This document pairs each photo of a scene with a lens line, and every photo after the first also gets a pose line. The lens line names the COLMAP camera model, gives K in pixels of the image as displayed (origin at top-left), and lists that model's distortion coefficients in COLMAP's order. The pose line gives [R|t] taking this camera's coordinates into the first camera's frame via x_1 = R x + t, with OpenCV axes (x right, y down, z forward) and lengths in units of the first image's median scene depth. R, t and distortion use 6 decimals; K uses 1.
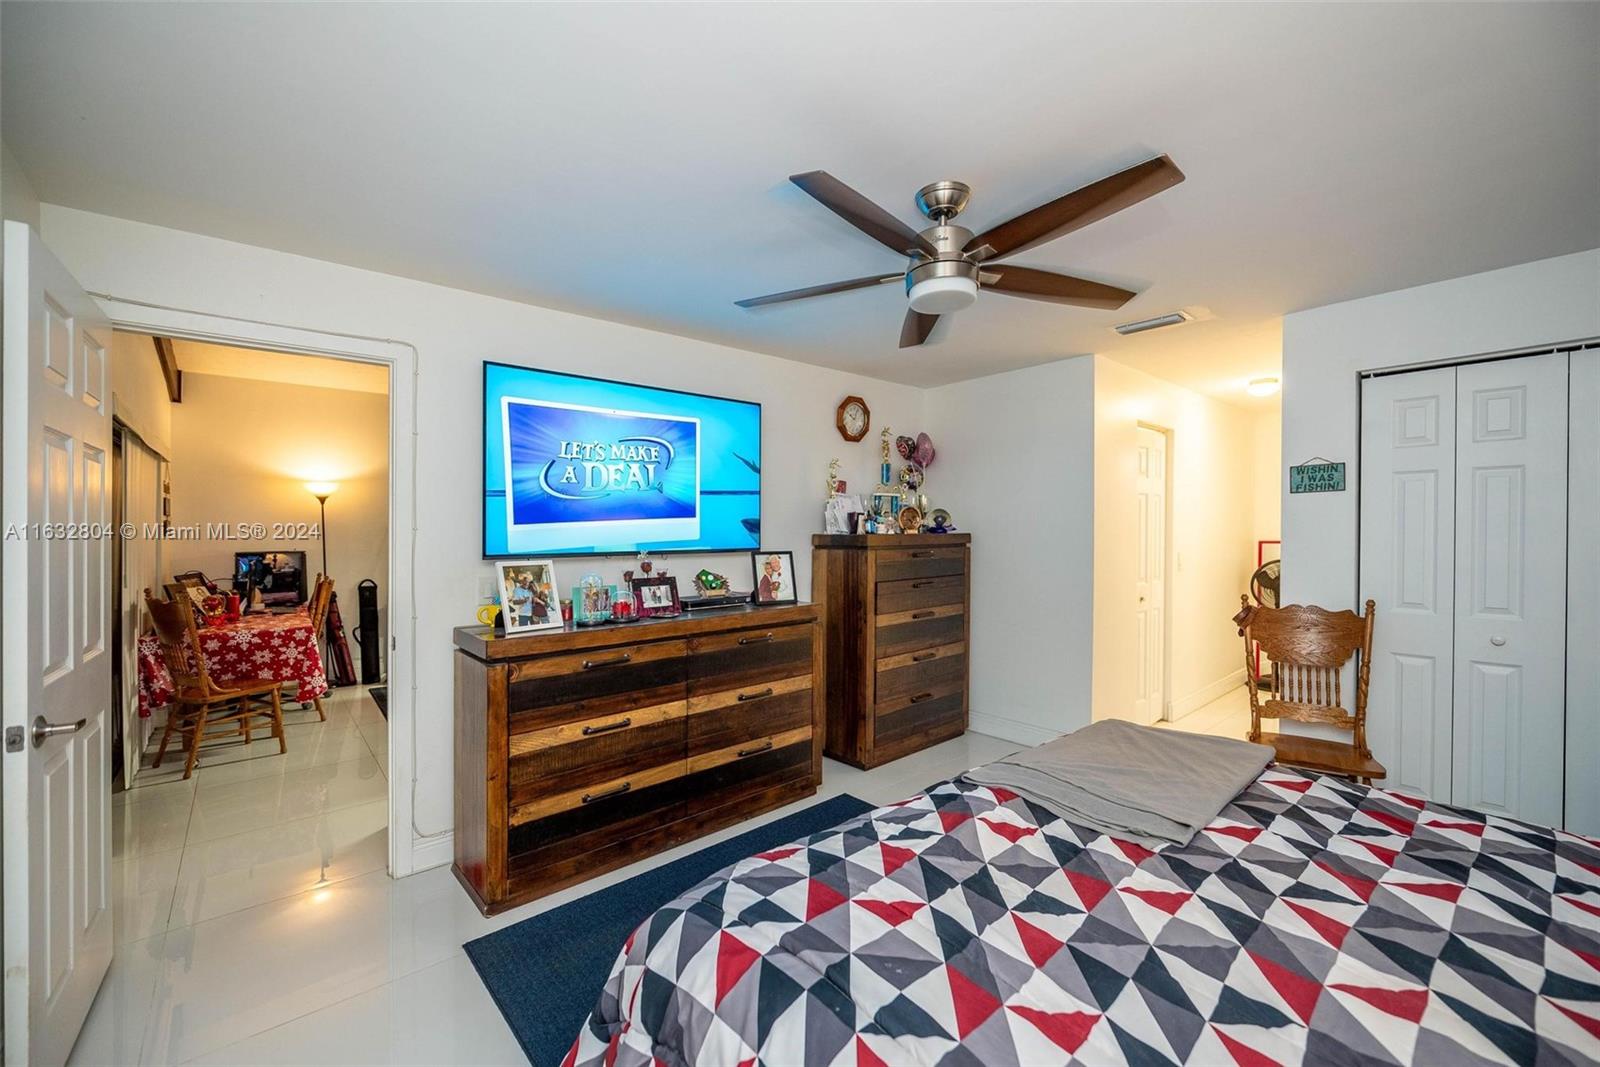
lens RADIAL K [[615.5, 0, 813.1], [0, 615.5, 528.4], [0, 0, 1]] dist [-0.004165, 0.000047]
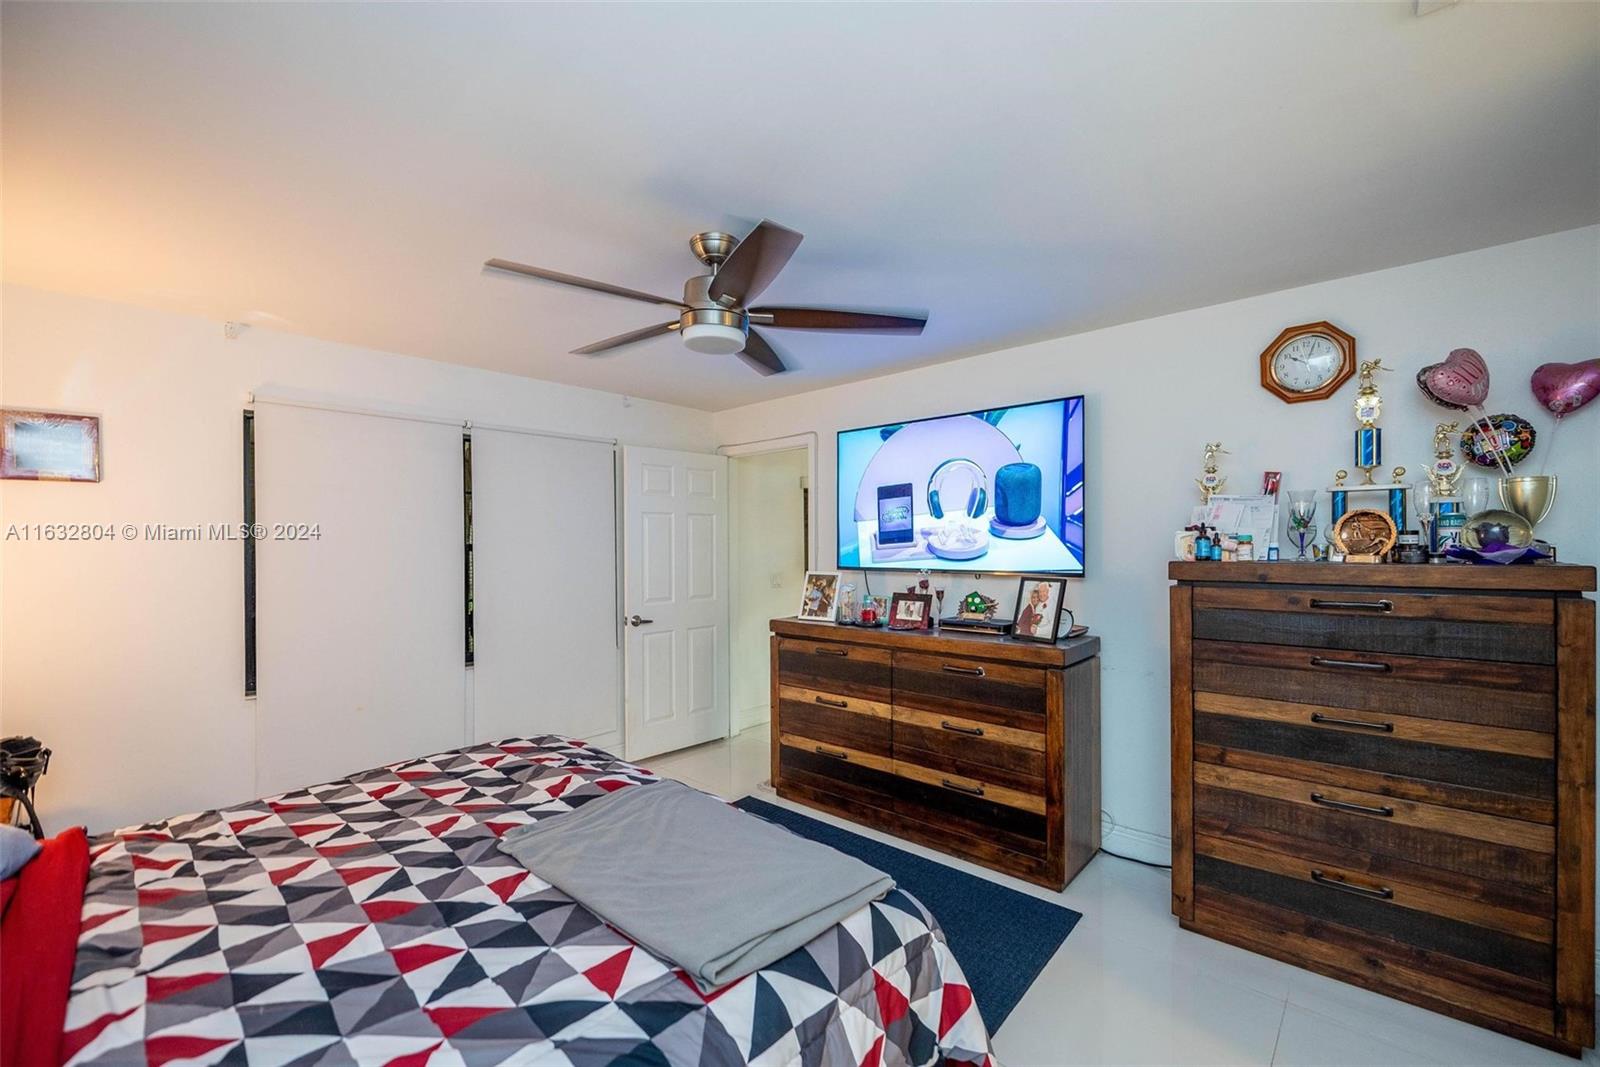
lens RADIAL K [[652.9, 0, 822.2], [0, 652.9, 530.7], [0, 0, 1]] dist [-0.009013, -0.000613]
pose [[0.156634, -0.009567, -0.987610, 0.894698], [0.008475, 0.999929, -0.008342, -0.025326], [0.987620, -0.007064, 0.156704, 0.666585]]
